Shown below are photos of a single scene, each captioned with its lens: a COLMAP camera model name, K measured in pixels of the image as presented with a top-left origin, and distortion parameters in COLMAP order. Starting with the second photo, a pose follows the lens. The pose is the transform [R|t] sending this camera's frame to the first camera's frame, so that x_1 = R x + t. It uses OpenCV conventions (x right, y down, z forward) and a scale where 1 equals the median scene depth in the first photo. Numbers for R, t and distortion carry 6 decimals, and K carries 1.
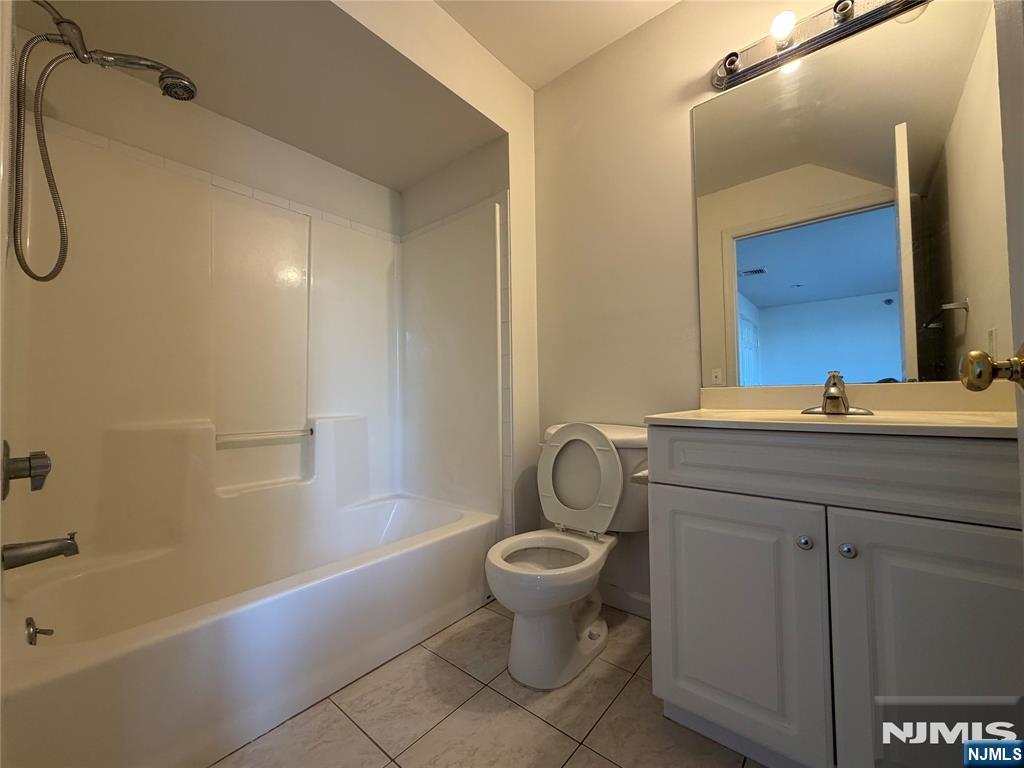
lens RADIAL K [[409.2, 0, 511.8], [0, 409.2, 385.9], [0, 0, 1]] dist [0.001039, 0.000381]
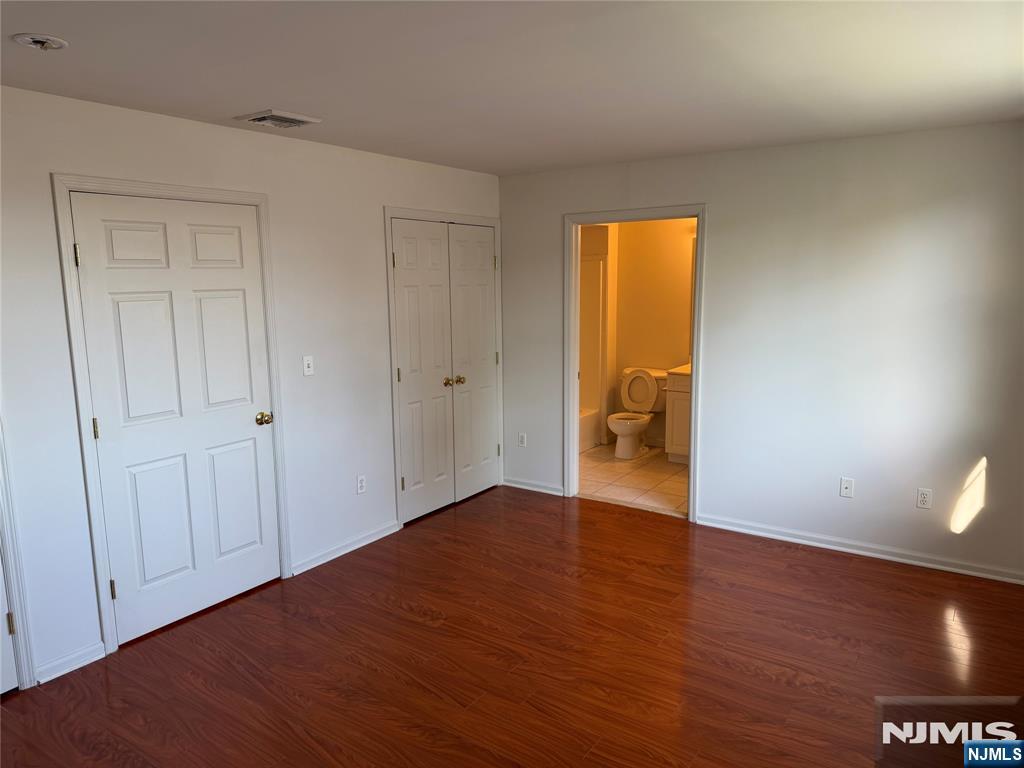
lens RADIAL K [[723.1, 0, 511.9], [0, 723.1, 385.2], [0, 0, 1]] dist [0.043042, -0.048090]
pose [[0.994340, -0.004925, 0.106134, -1.088067], [-0.012910, 0.985923, 0.166703, -0.540297], [-0.105461, -0.167130, 0.980278, -3.265851]]
